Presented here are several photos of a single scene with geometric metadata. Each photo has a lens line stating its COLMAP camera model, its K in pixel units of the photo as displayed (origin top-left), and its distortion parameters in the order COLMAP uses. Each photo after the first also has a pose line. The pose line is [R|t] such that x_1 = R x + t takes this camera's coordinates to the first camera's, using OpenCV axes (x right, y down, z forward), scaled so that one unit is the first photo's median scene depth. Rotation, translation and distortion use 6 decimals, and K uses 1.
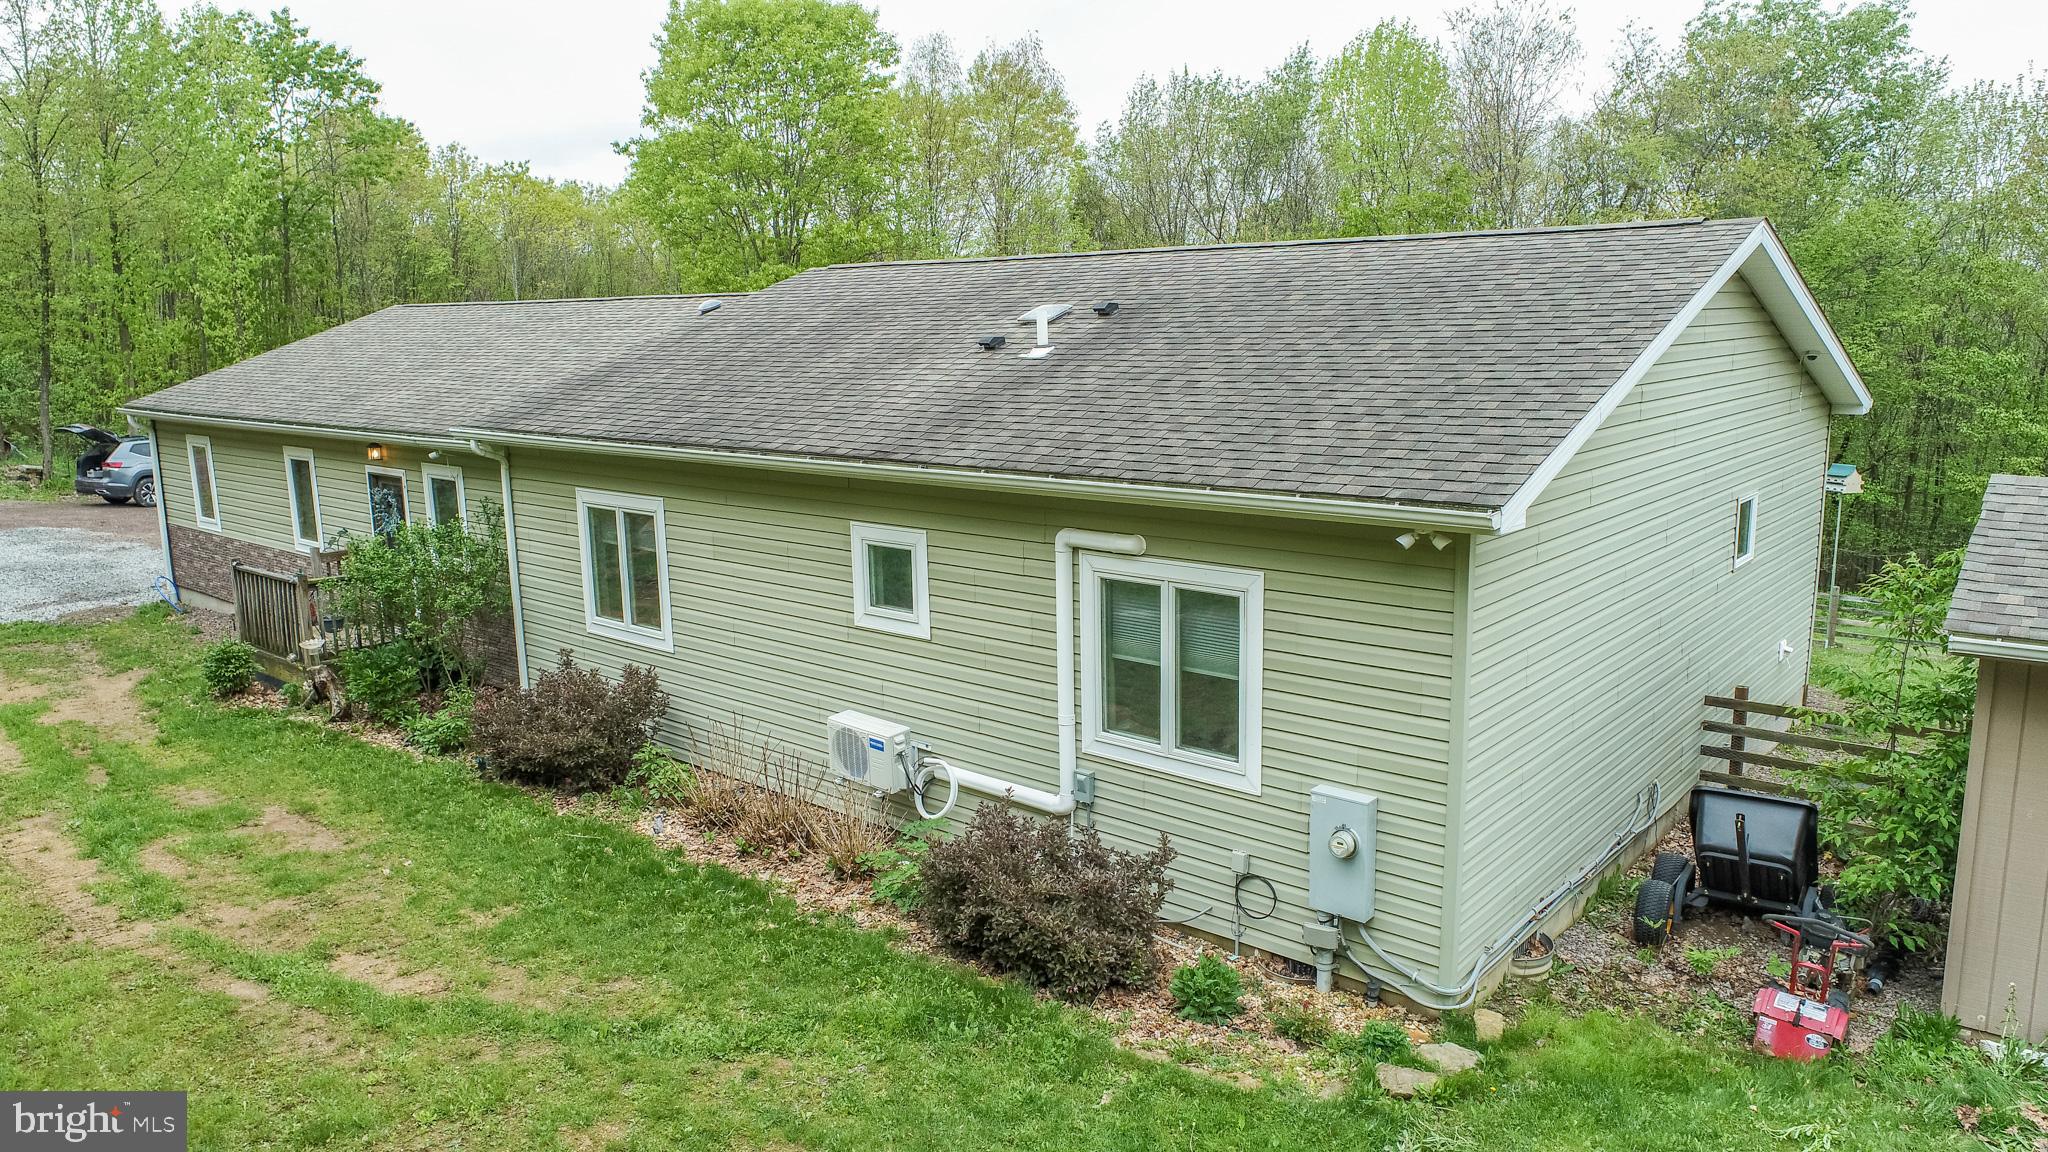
lens RADIAL K [[1374.8, 0, 1024.0], [0, 1374.8, 575.1], [0, 0, 1]] dist [-0.015675, 0.014821]
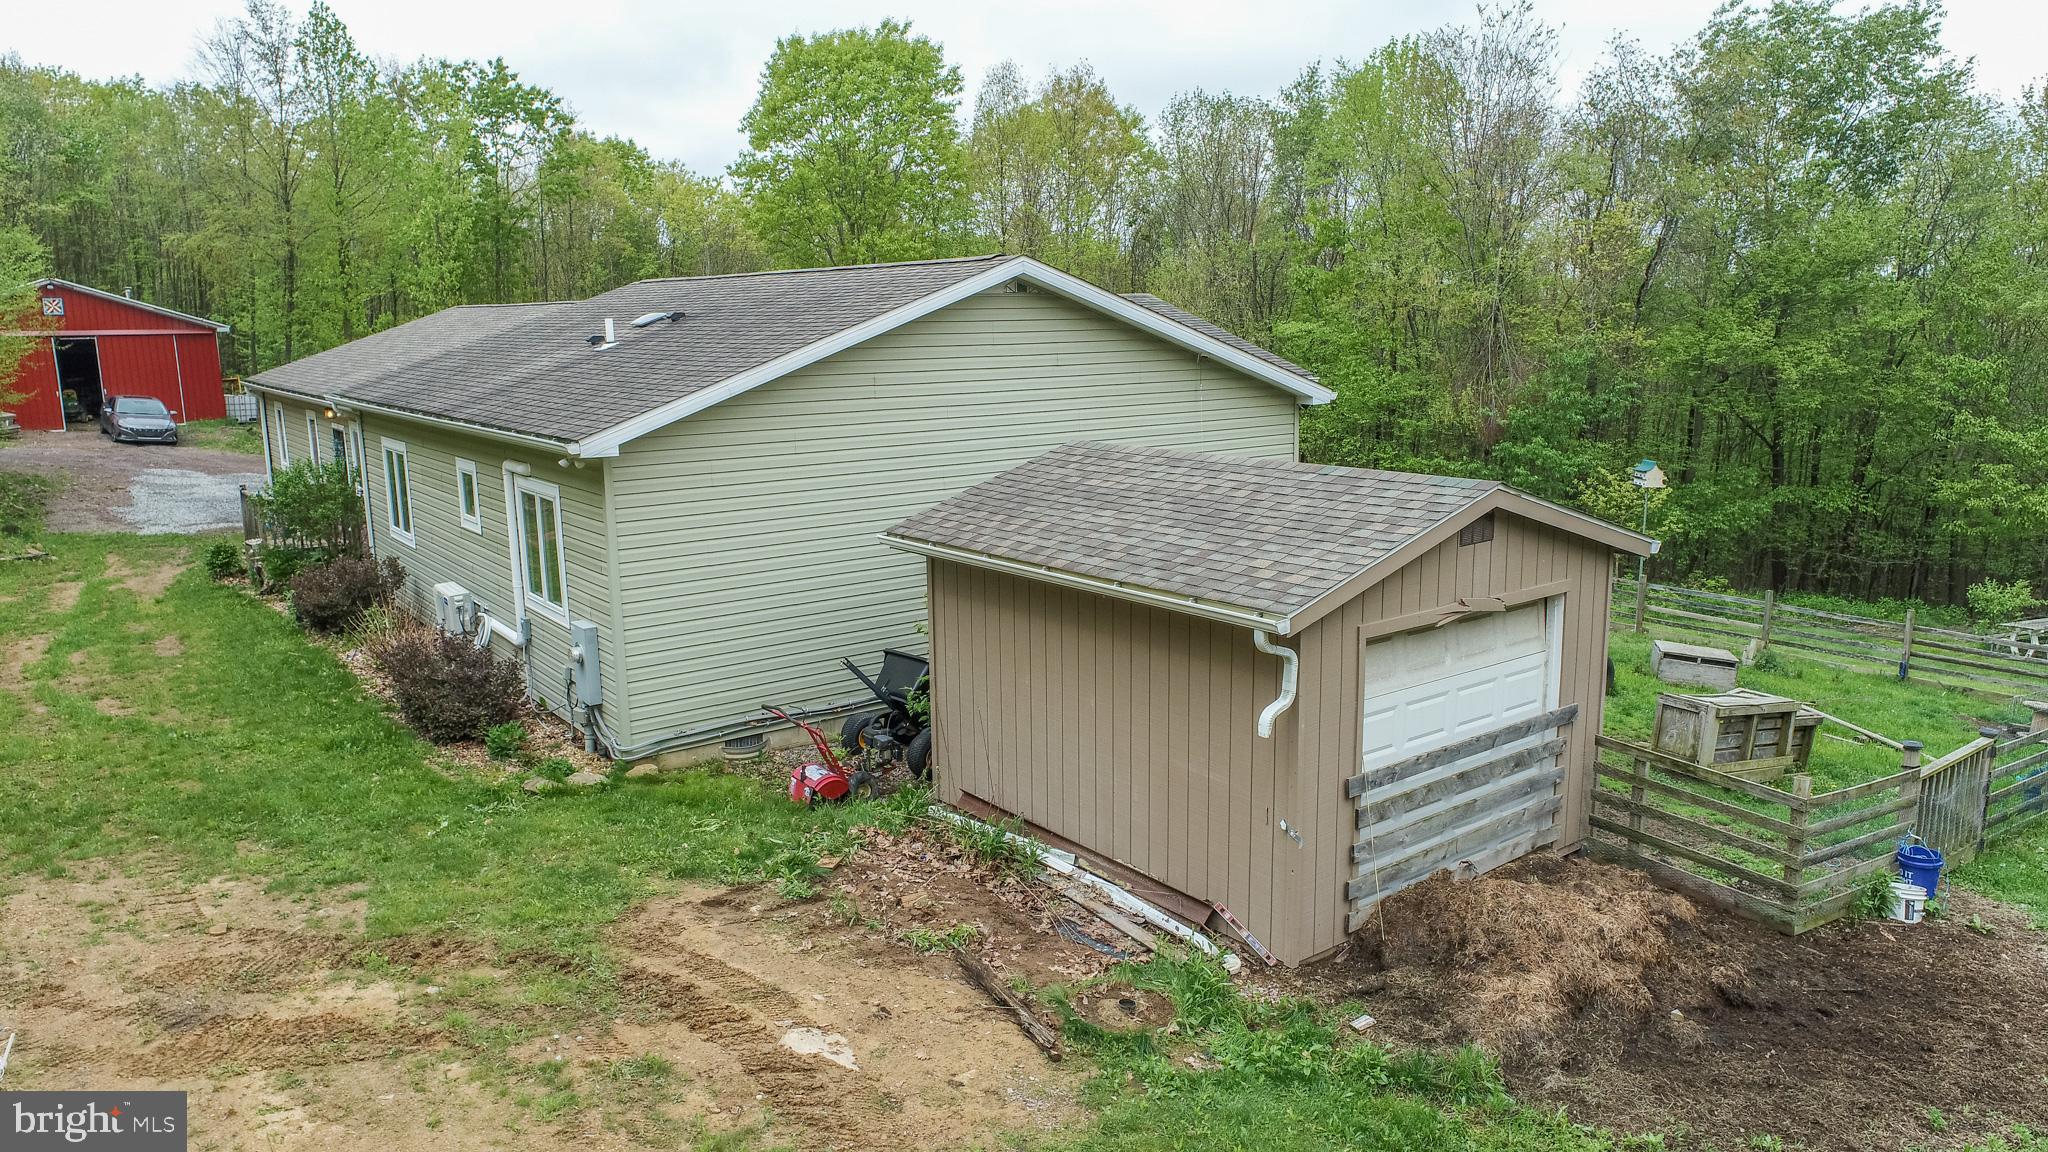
lens RADIAL K [[1374.8, 0, 1023.5], [0, 1374.8, 576.4], [0, 0, 1]] dist [-0.015675, 0.014821]
pose [[0.975064, 0.046322, -0.217036, 0.234767], [-0.045371, 0.998926, 0.009369, 0.014137], [0.217237, 0.000712, 0.976119, -0.097508]]
